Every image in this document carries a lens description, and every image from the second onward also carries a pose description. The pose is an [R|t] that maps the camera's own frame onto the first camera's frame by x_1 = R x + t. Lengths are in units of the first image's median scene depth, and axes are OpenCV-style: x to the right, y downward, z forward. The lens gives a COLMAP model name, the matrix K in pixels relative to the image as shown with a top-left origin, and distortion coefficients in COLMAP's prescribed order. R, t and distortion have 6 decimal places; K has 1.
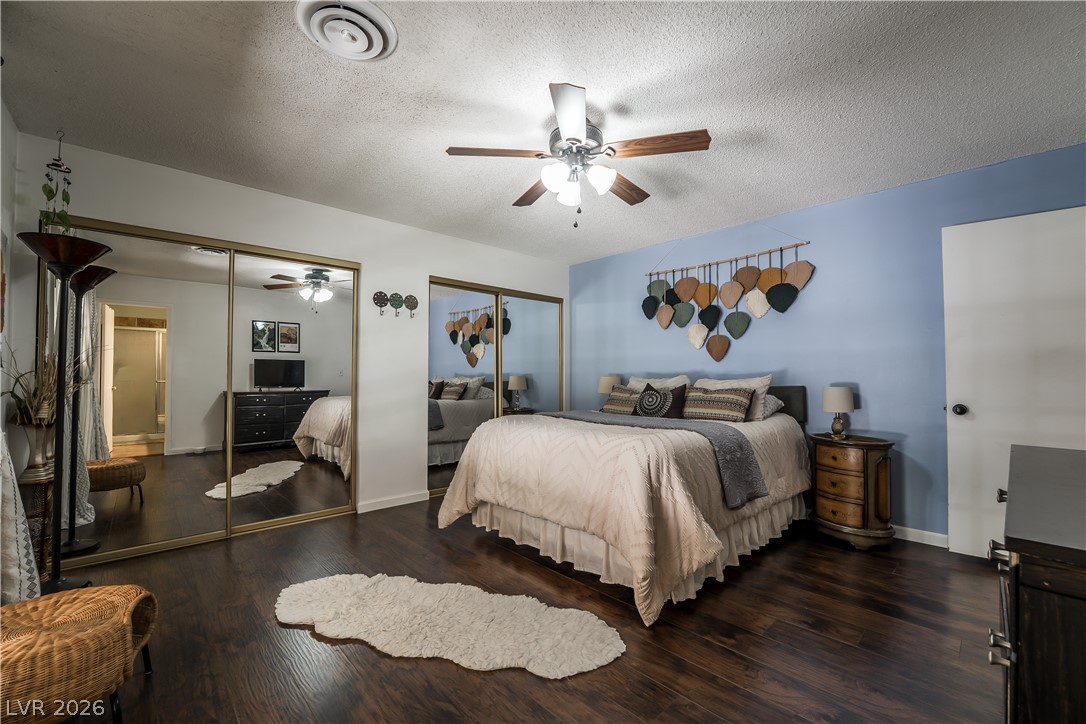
lens RADIAL K [[442.8, 0, 543.2], [0, 442.8, 362.3], [0, 0, 1]] dist [-0.027055, 0.001520]
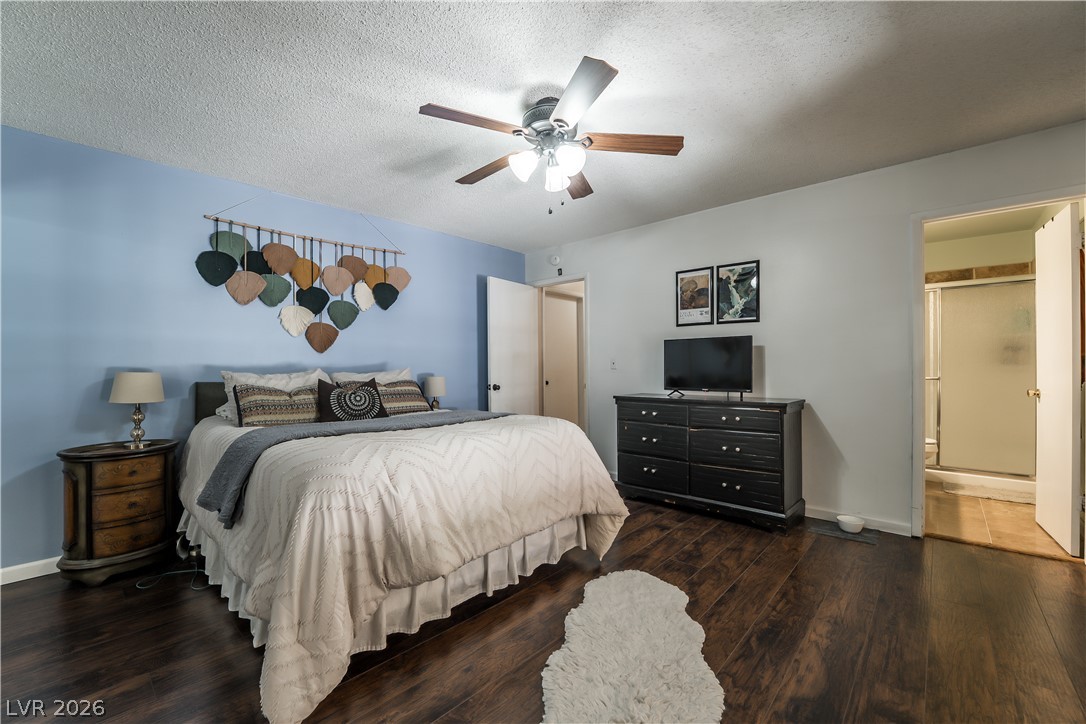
lens RADIAL K [[442.8, 0, 542.7], [0, 442.8, 362.8], [0, 0, 1]] dist [-0.027055, 0.001520]
pose [[-0.068922, 0.006505, 0.997601, -0.521093], [-0.020780, 0.999752, -0.007954, 0.016417], [-0.997406, -0.021278, -0.068770, 0.632457]]
